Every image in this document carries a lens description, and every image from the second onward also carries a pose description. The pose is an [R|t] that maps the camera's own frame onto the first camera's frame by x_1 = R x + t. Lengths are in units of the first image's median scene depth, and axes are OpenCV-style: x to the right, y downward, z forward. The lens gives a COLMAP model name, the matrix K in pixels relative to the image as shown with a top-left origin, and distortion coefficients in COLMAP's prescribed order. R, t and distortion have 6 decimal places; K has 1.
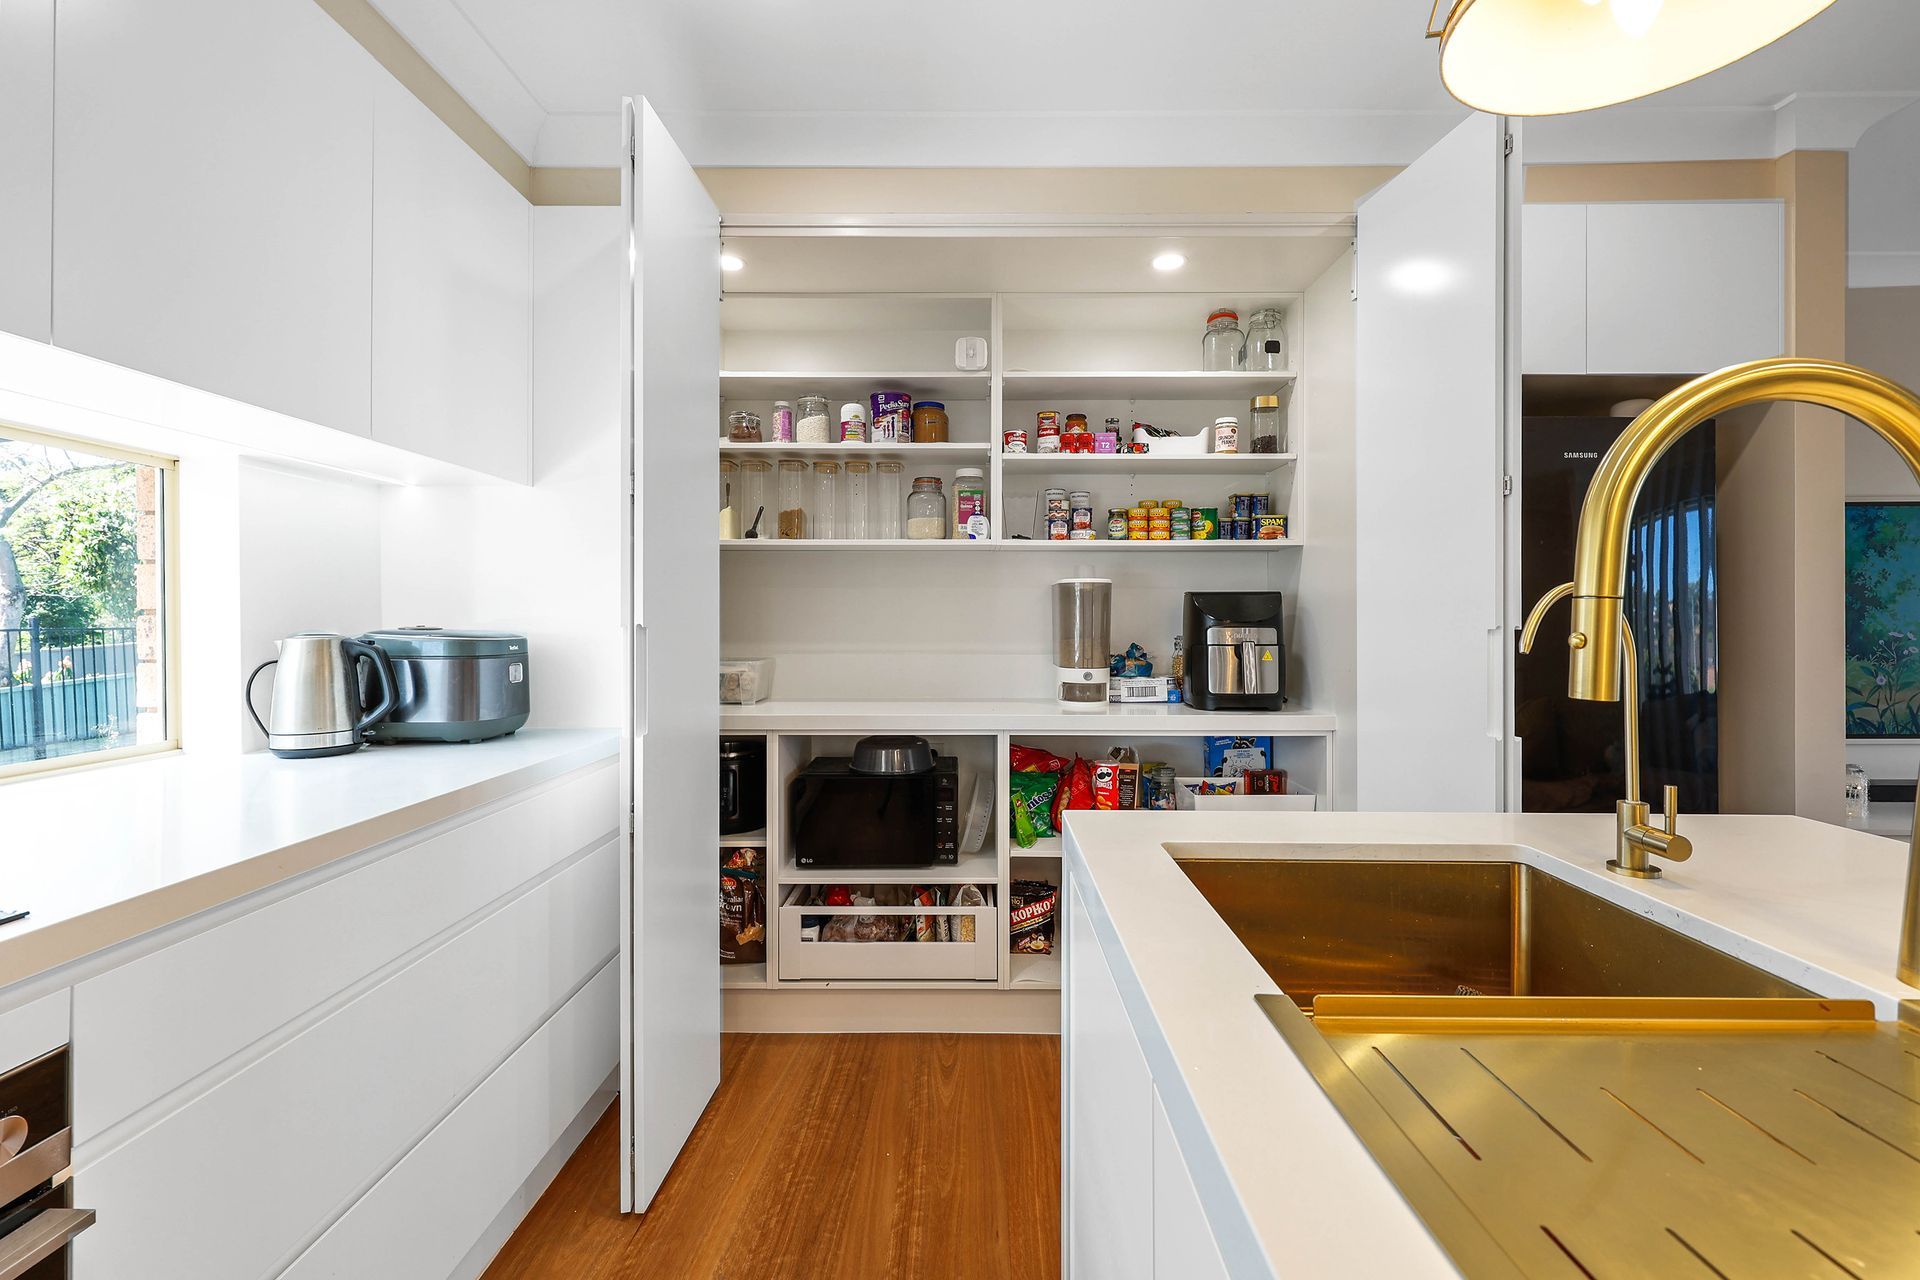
lens RADIAL K [[814.2, 0, 962.3], [0, 814.2, 616.6], [0, 0, 1]] dist [0.002616, -0.000215]
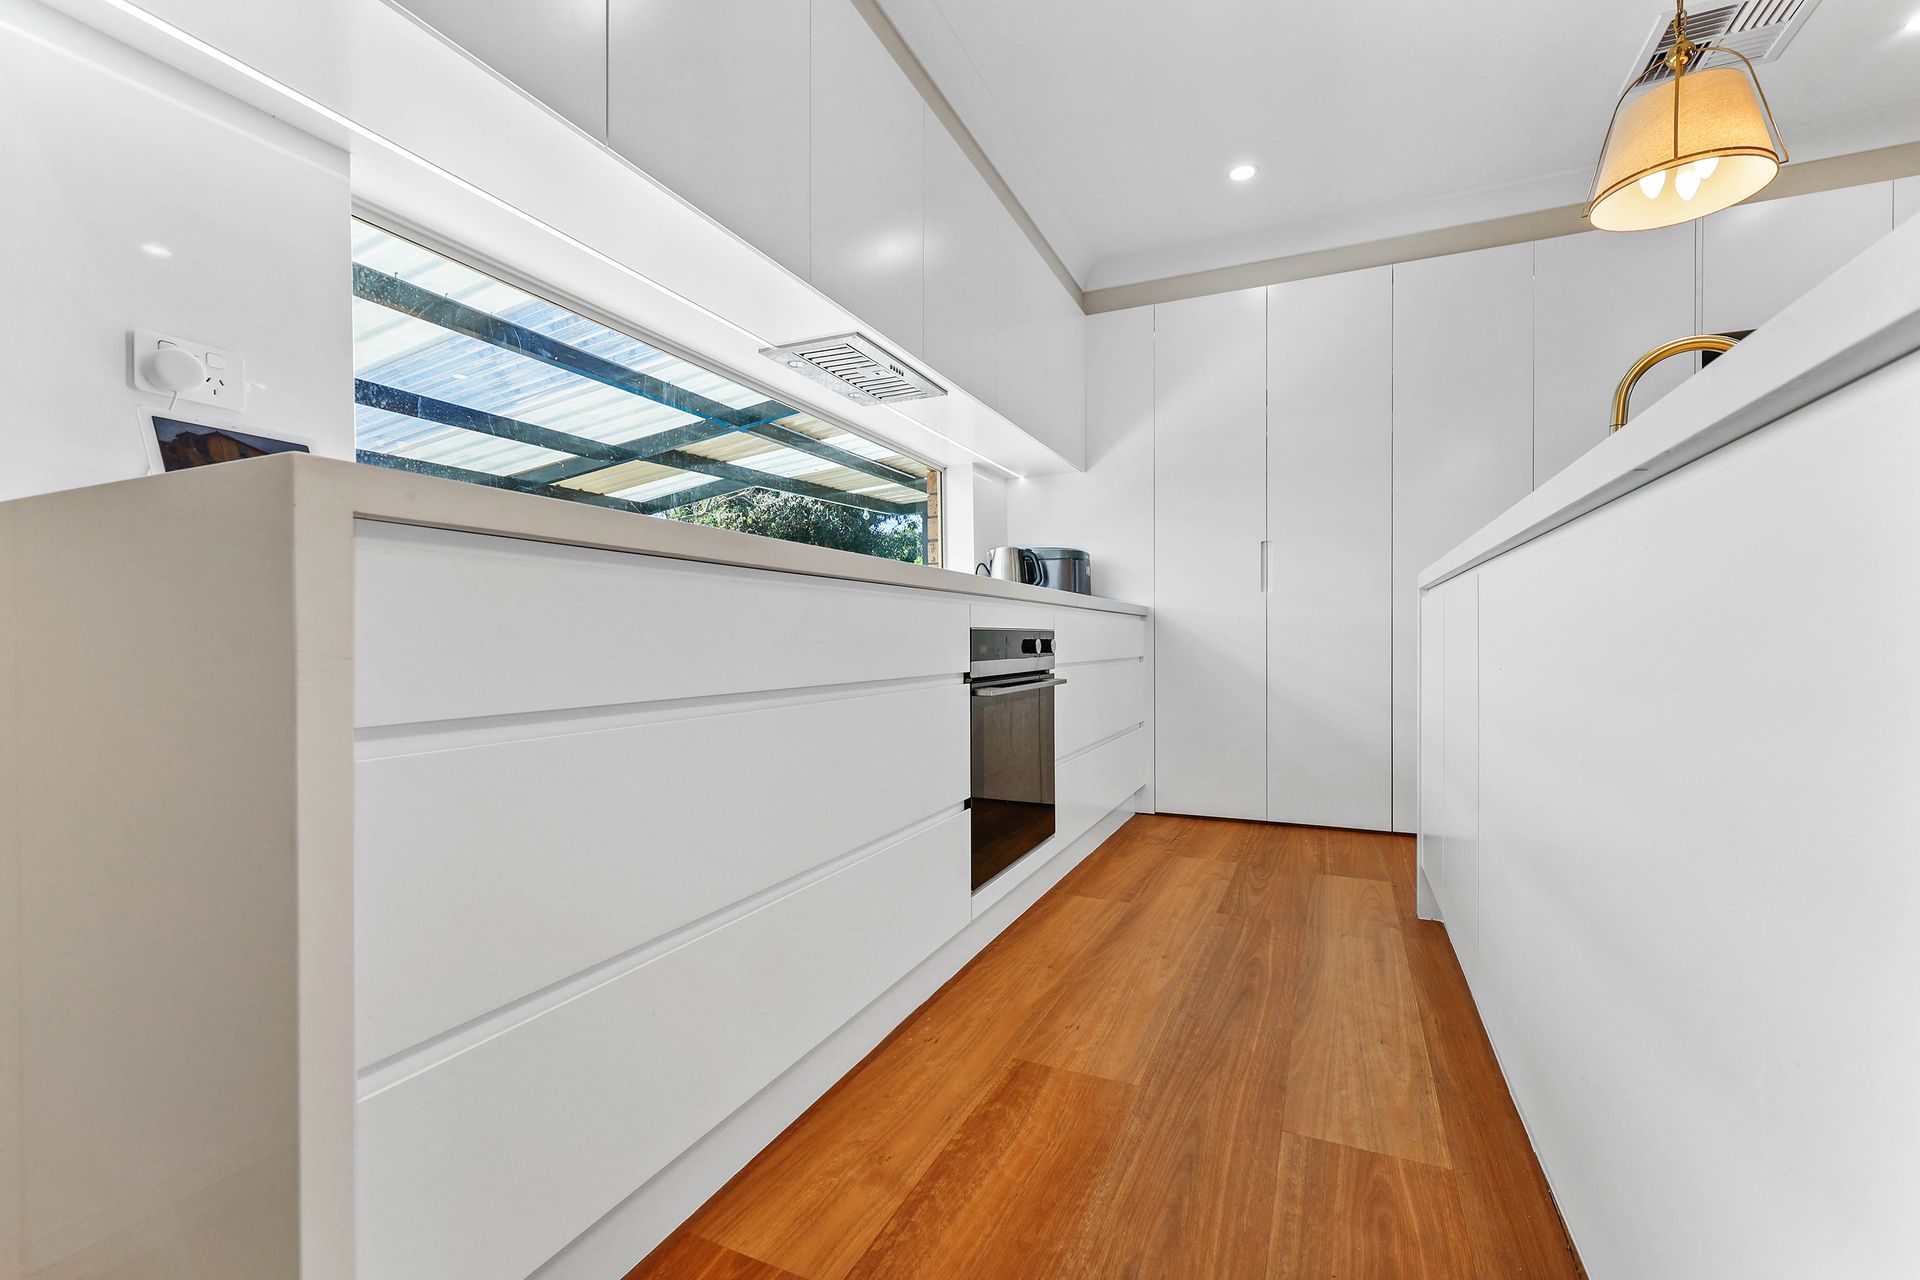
lens RADIAL K [[814.2, 0, 970.3], [0, 814.2, 639.9], [0, 0, 1]] dist [0.002616, -0.000215]
pose [[0.918992, -0.004286, -0.394252, -0.065461], [0.005506, 0.999983, 0.001964, 0.240745], [0.394237, -0.003976, 0.919000, -0.879507]]
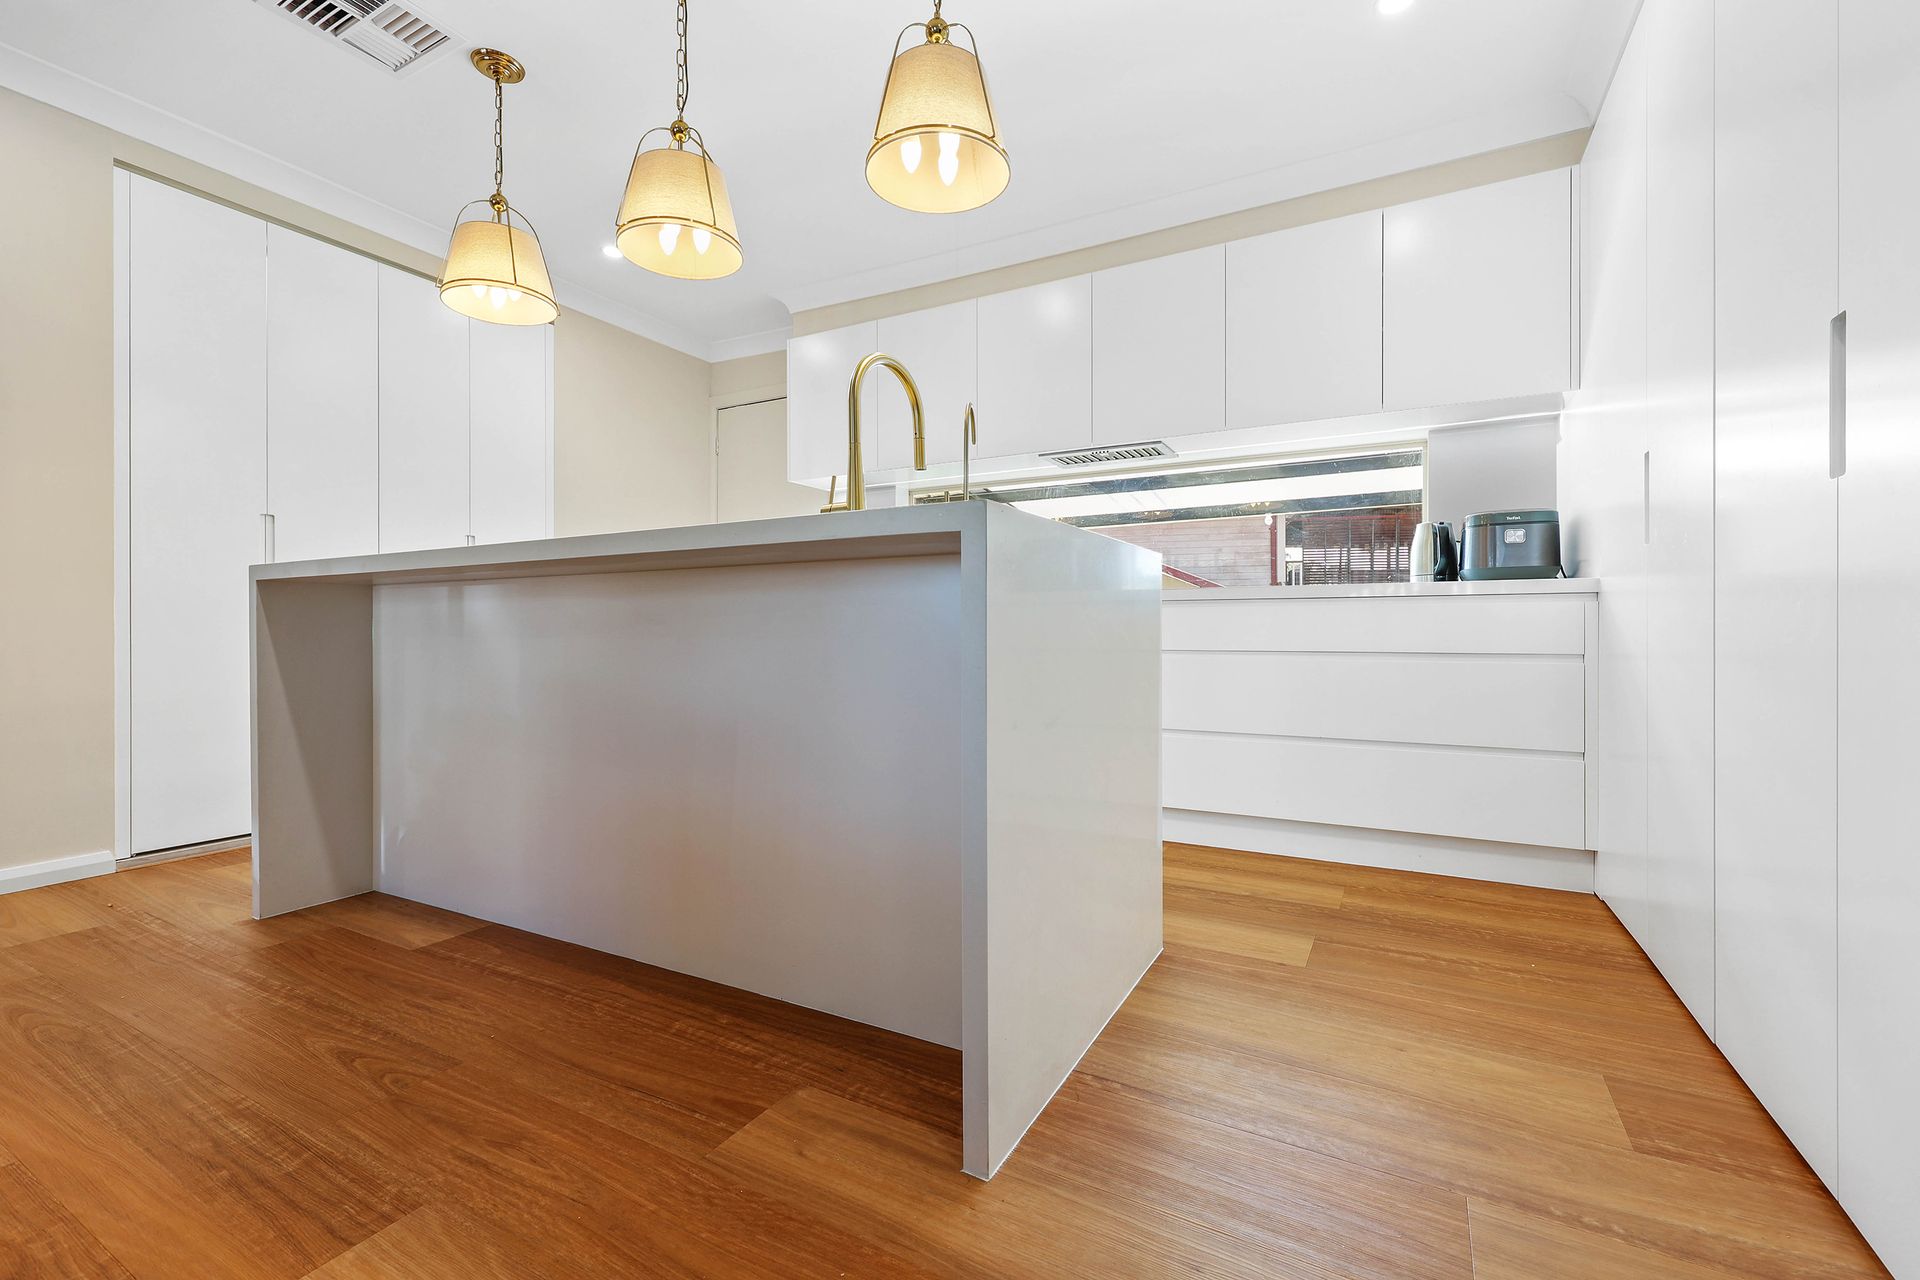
lens RADIAL K [[814.2, 0, 957.0], [0, 814.2, 640.1], [0, 0, 1]] dist [0.002616, -0.000215]
pose [[-0.473171, 0.006399, -0.880947, 1.198189], [0.000879, 0.999977, 0.006792, 0.252882], [0.880970, 0.002440, -0.473165, 0.880442]]
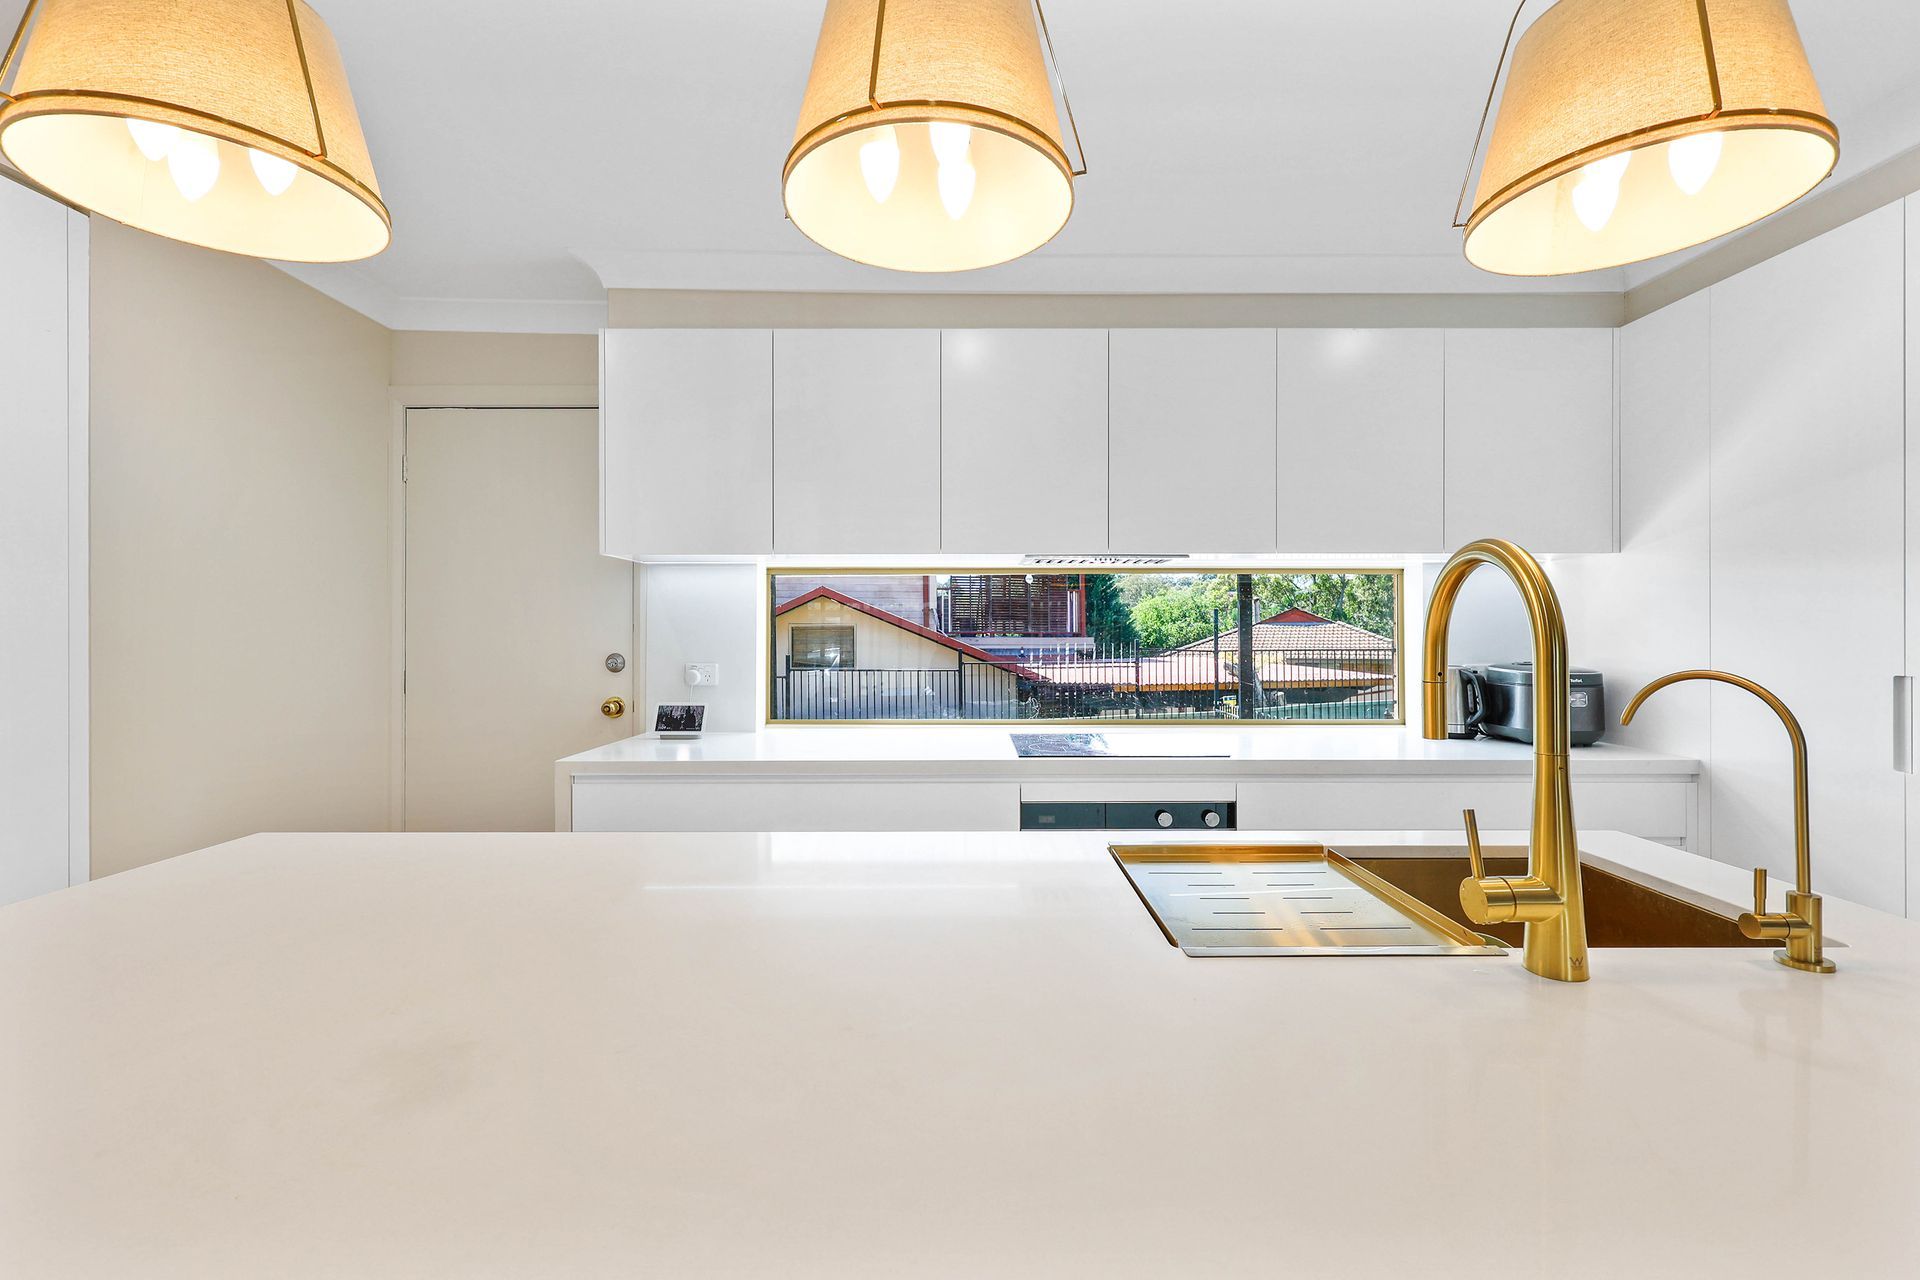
lens RADIAL K [[814.2, 0, 960.0], [0, 814.2, 636.8], [0, 0, 1]] dist [0.002616, -0.000215]
pose [[0.002858, 0.002776, -0.999992, 0.836278], [0.003664, 0.999989, 0.002787, -0.043857], [0.999989, -0.003672, 0.002848, -0.015454]]
